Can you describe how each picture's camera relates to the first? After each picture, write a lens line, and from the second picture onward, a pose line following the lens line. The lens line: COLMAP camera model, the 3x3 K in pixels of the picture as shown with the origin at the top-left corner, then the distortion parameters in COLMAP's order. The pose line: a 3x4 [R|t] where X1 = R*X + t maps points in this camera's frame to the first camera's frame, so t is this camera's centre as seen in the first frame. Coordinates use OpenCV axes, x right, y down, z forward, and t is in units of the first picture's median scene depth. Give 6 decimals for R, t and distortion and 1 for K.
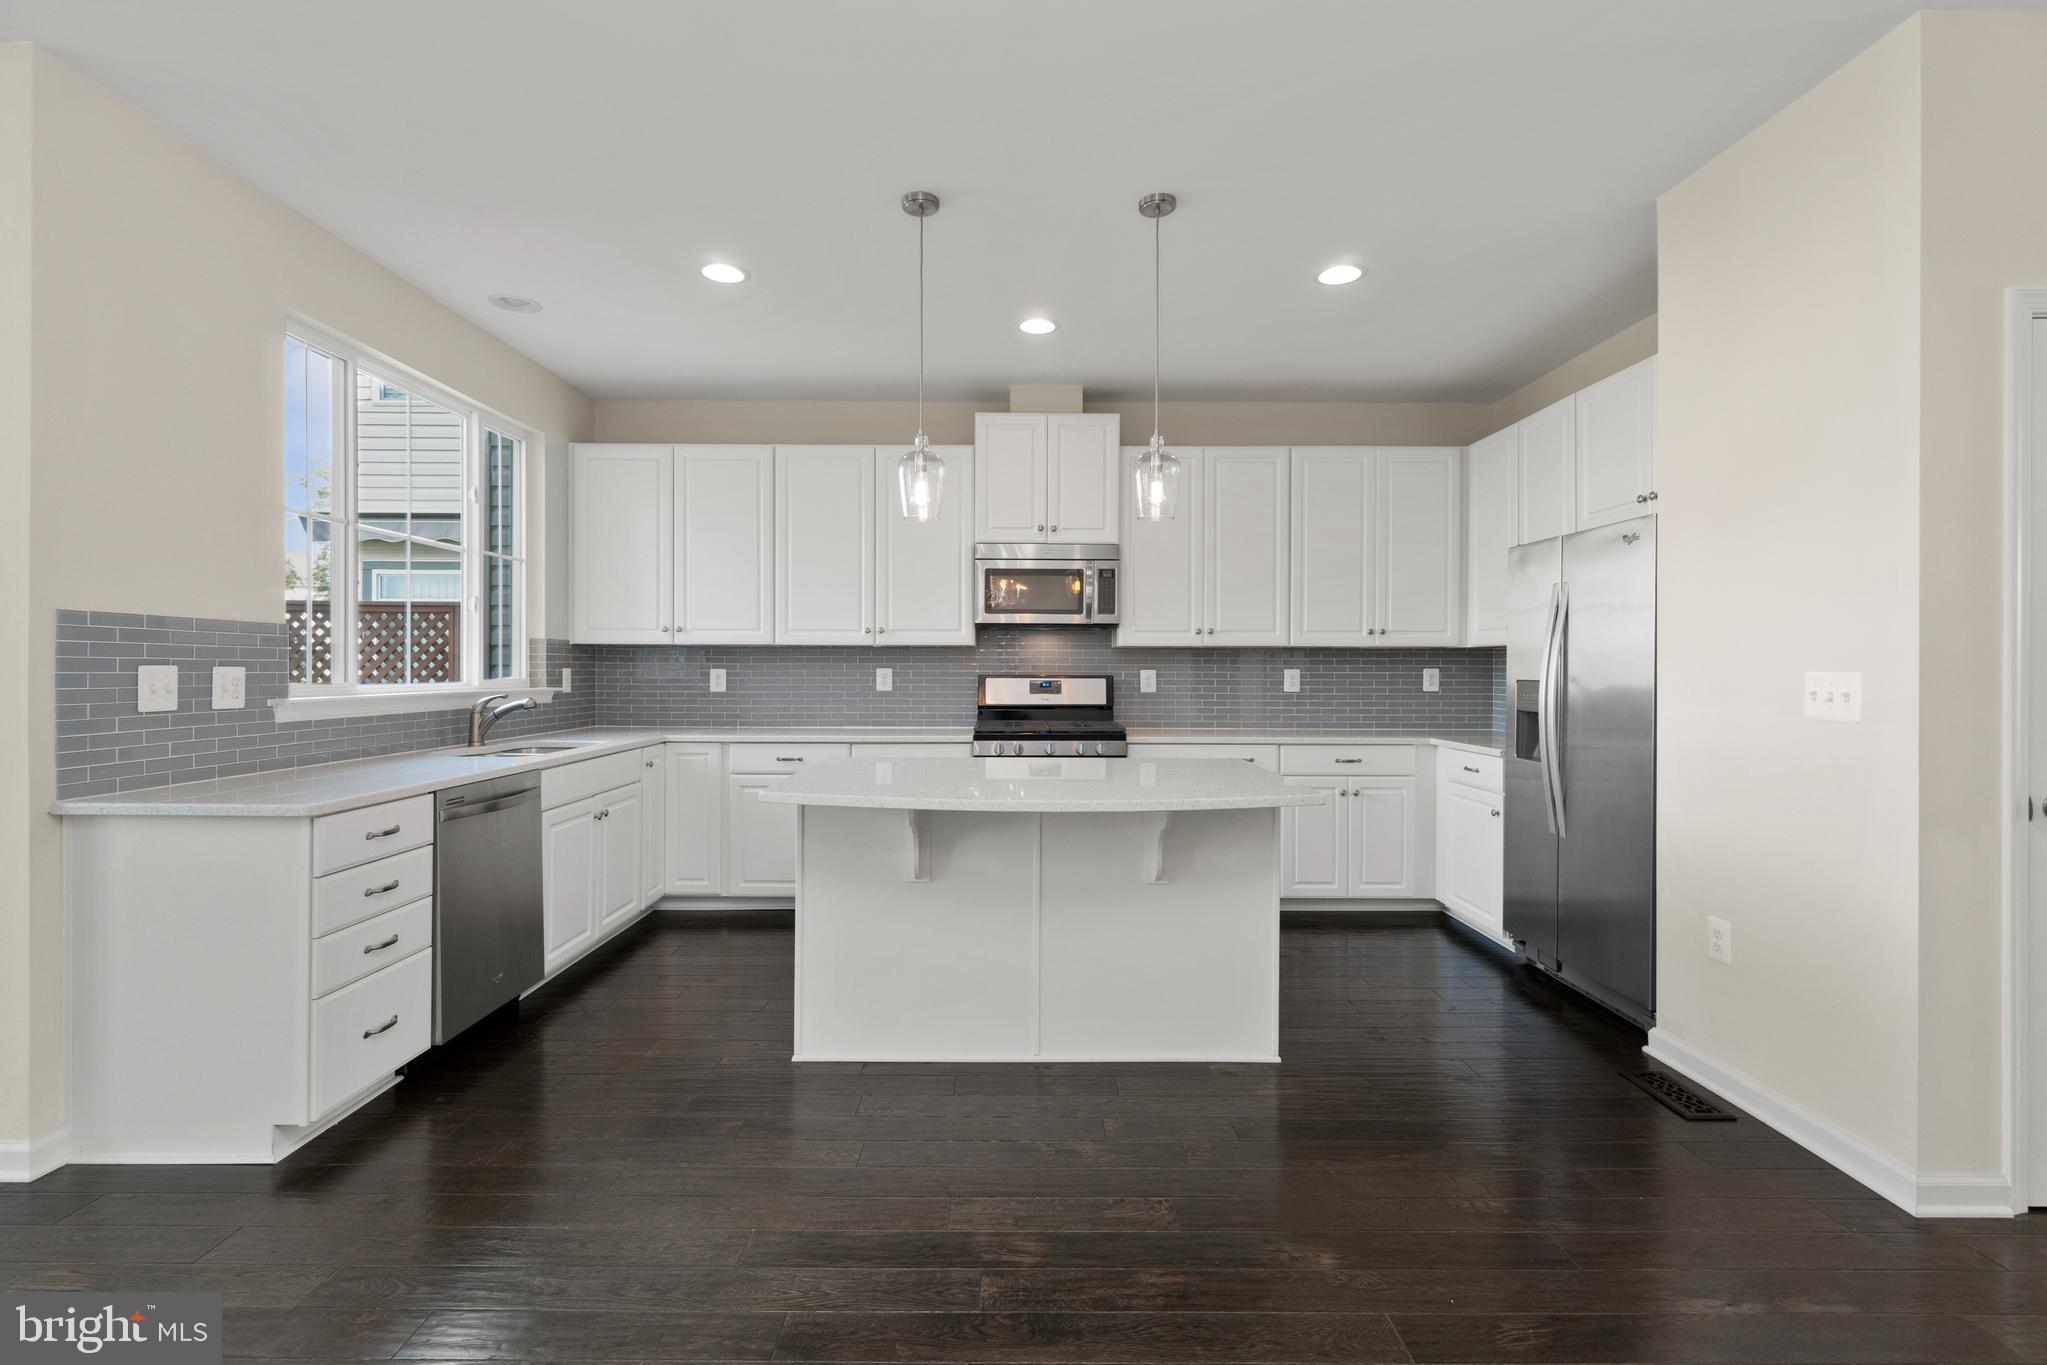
lens RADIAL K [[914.7, 0, 1018.2], [0, 914.7, 667.5], [0, 0, 1]] dist [0.003284, -0.000315]
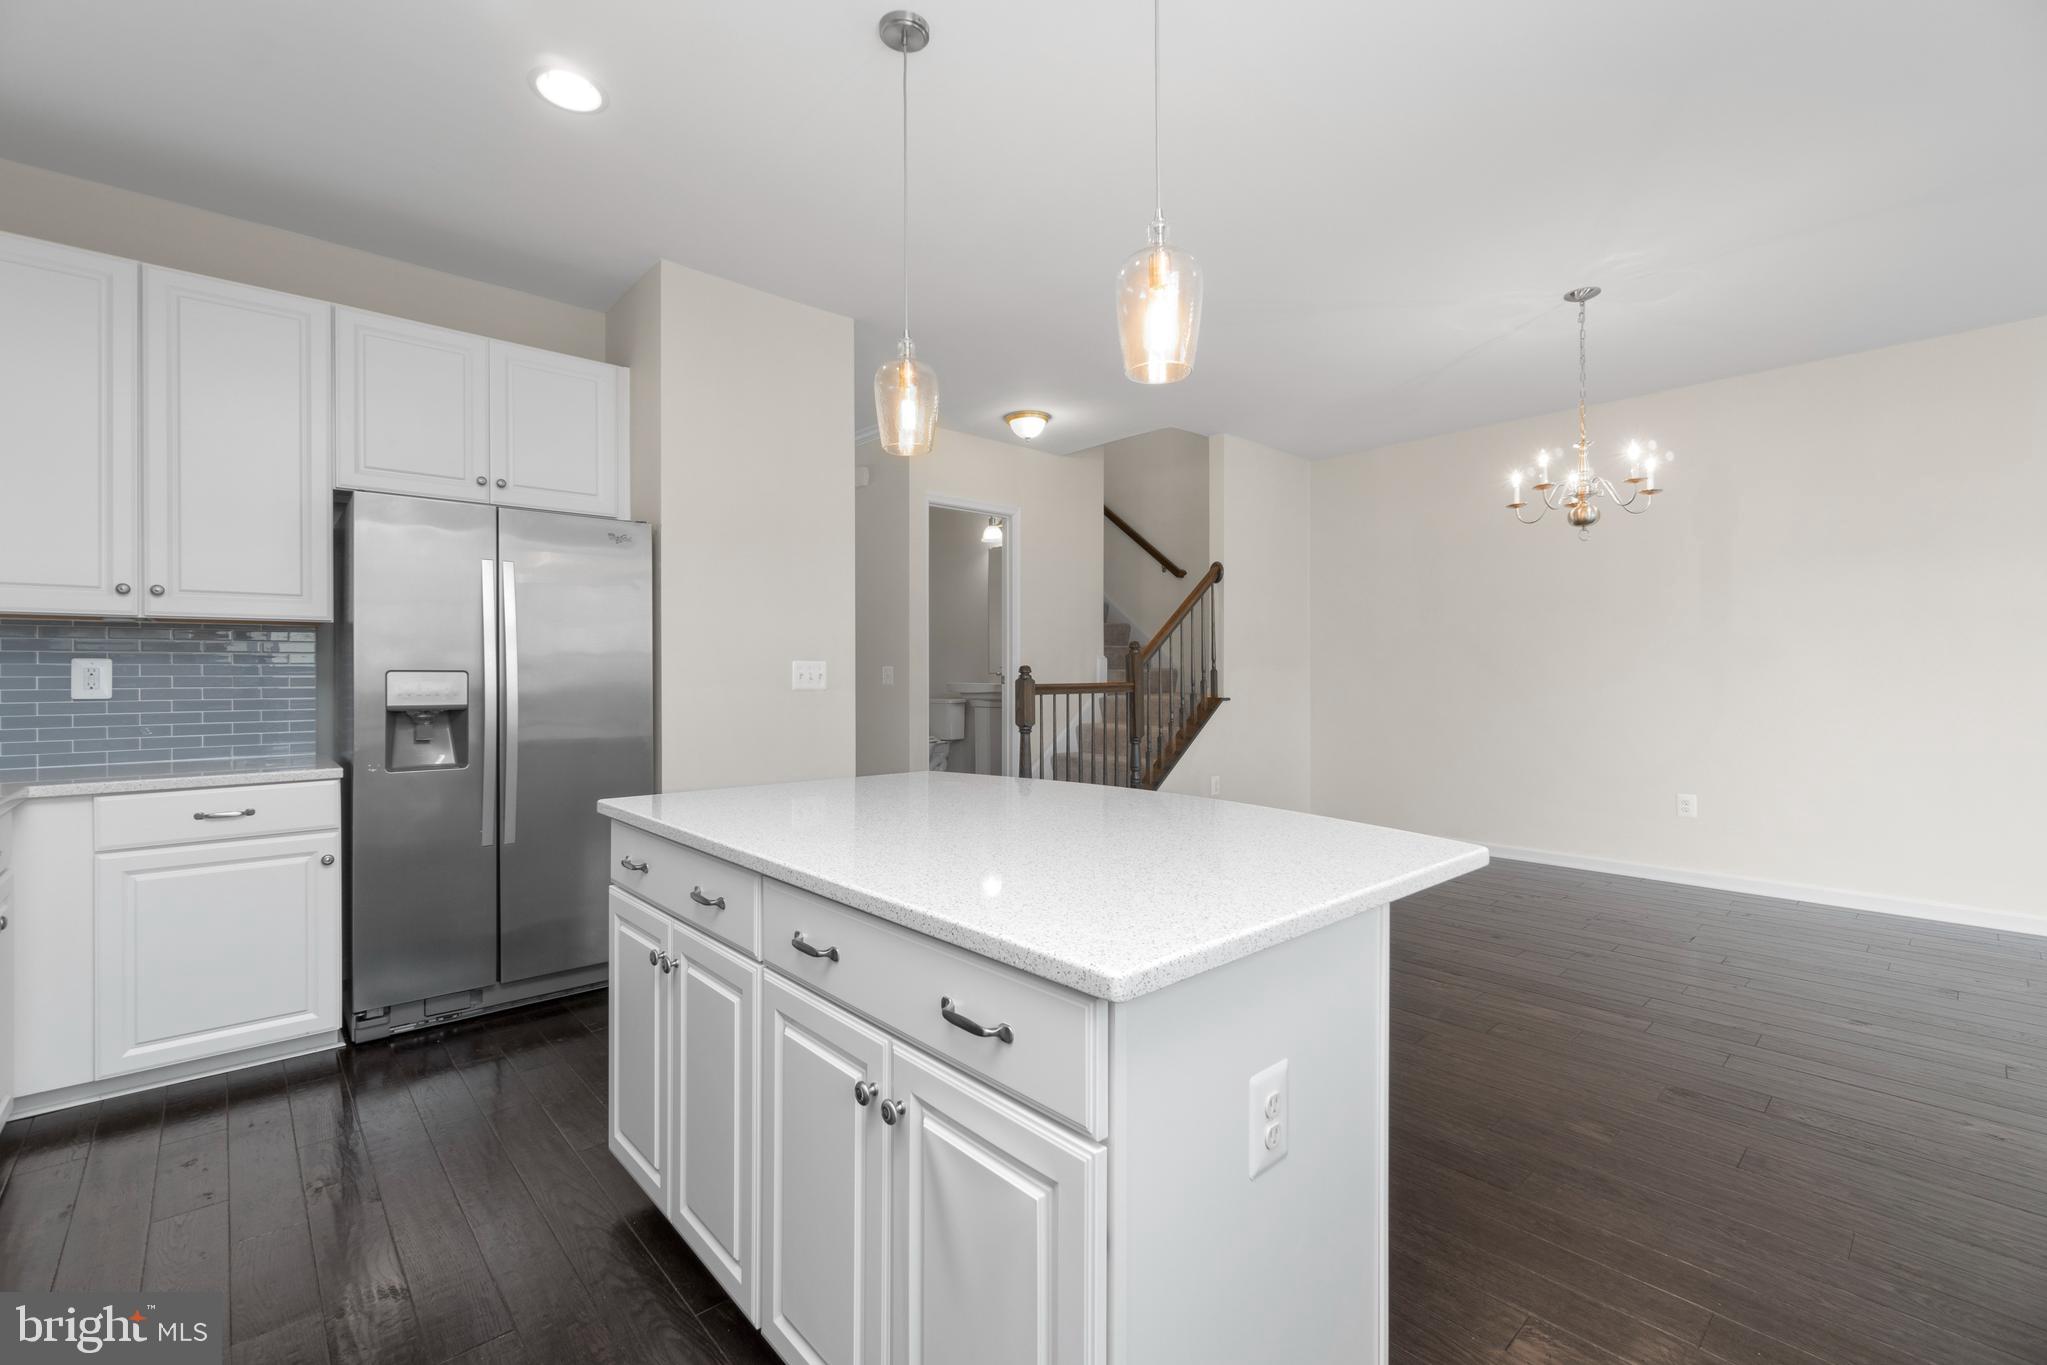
lens RADIAL K [[917.3, 0, 1023.5], [0, 917.3, 682.5], [0, 0, 1]] dist [-0.000140, -0.000128]
pose [[-0.679192, -0.006475, 0.733932, -0.301720], [0.000548, 0.999956, 0.009329, 0.013991], [-0.733961, 0.006739, -0.679159, 0.928665]]
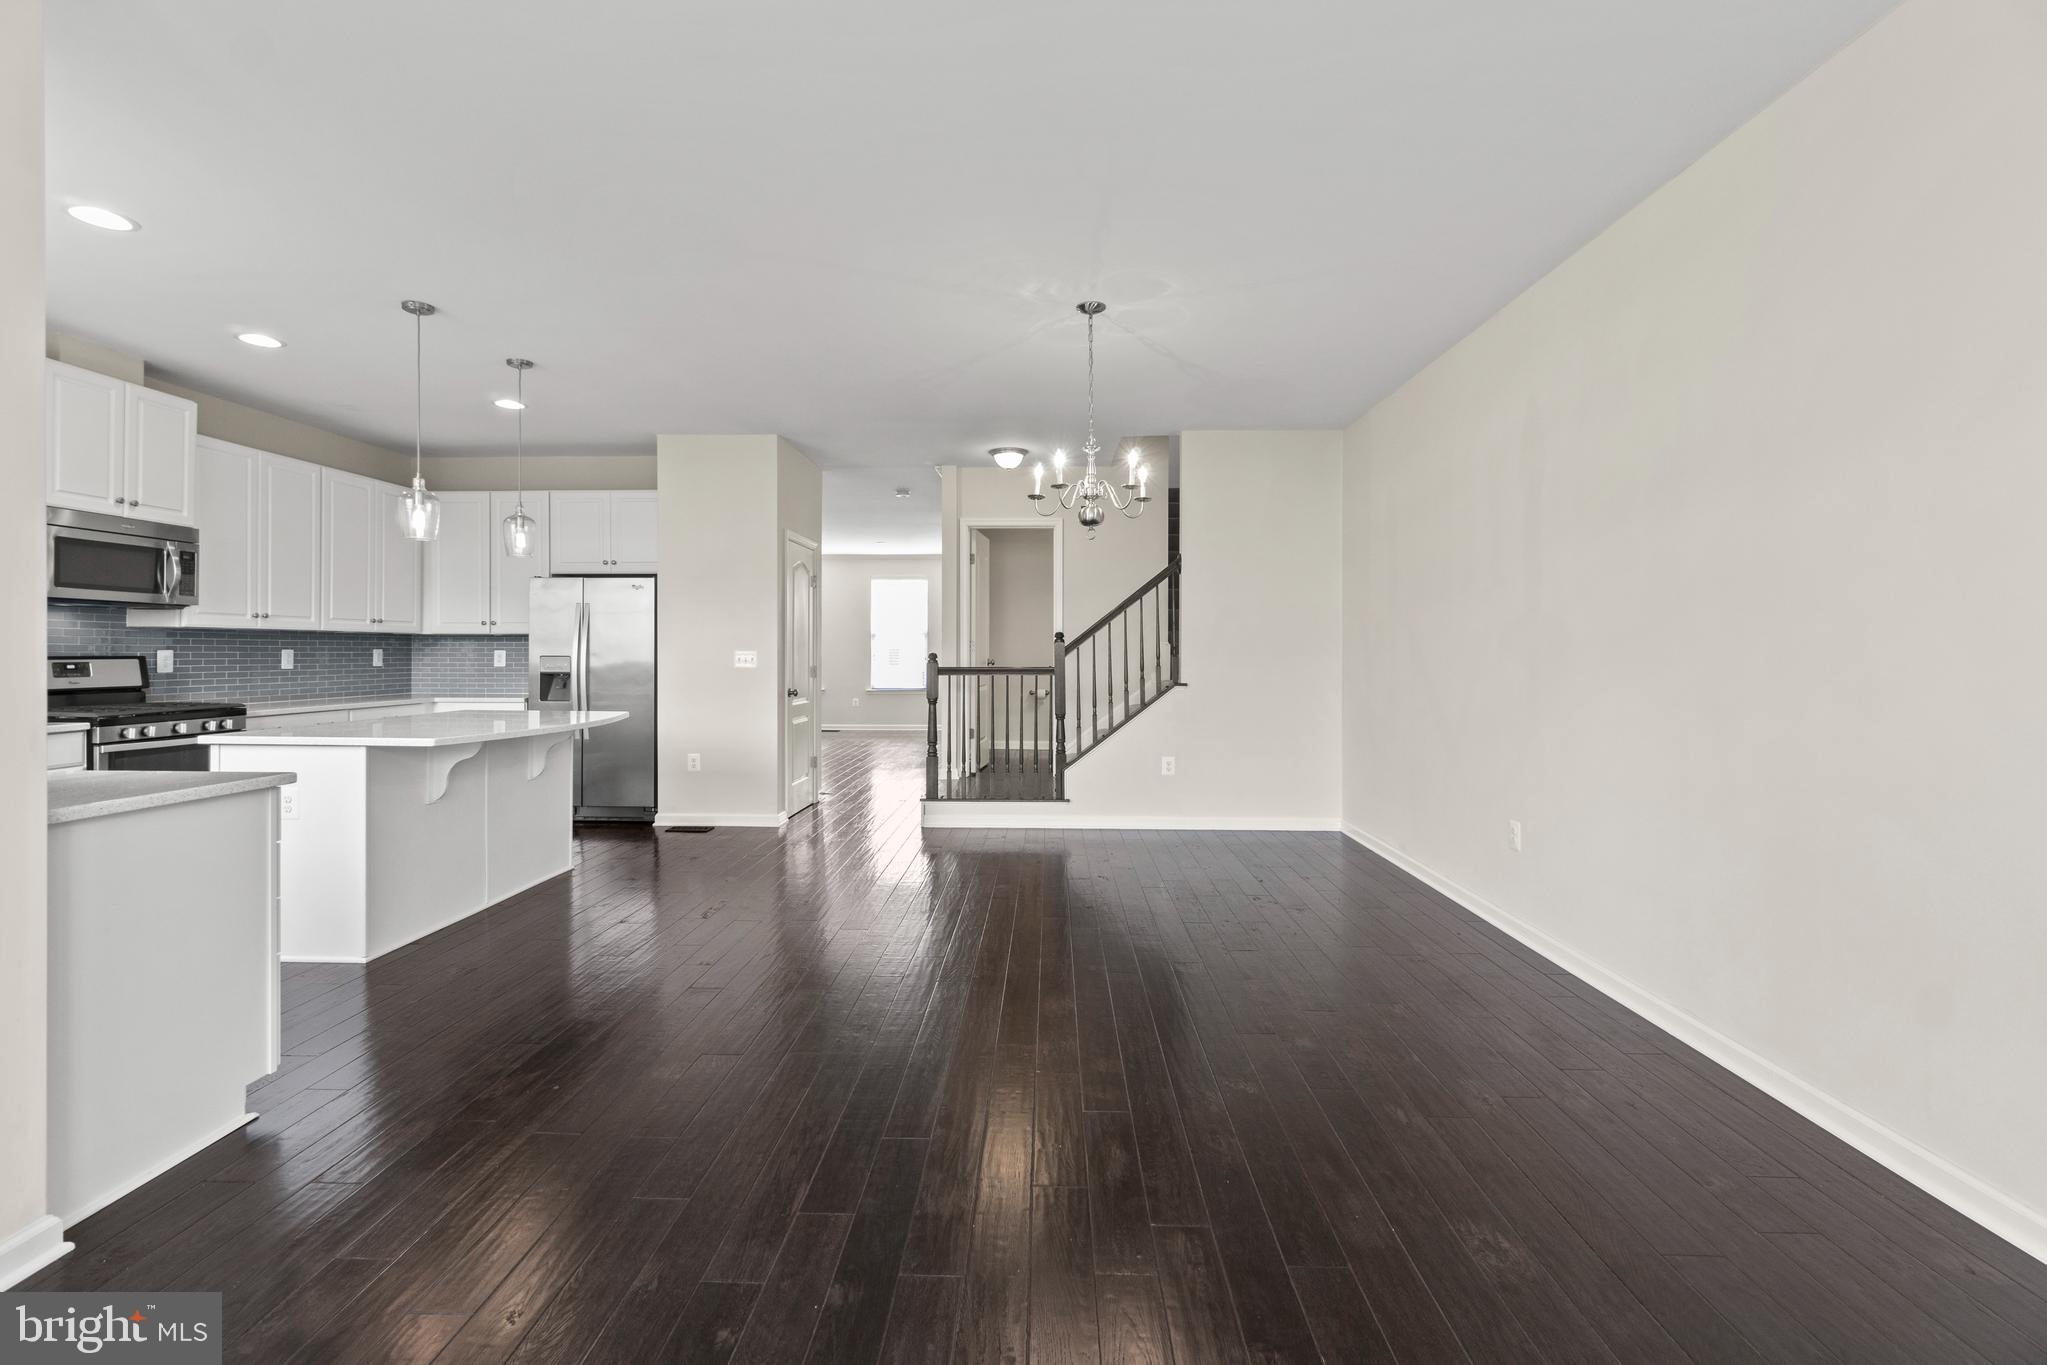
lens RADIAL K [[887.7, 0, 1015.8], [0, 887.7, 657.6], [0, 0, 1]] dist [0.000281, -0.000122]
pose [[0.041443, -0.009614, 0.999095, -0.884827], [-0.002639, 0.999949, 0.009732, -0.001300], [-0.999137, -0.003040, 0.041415, 0.037003]]
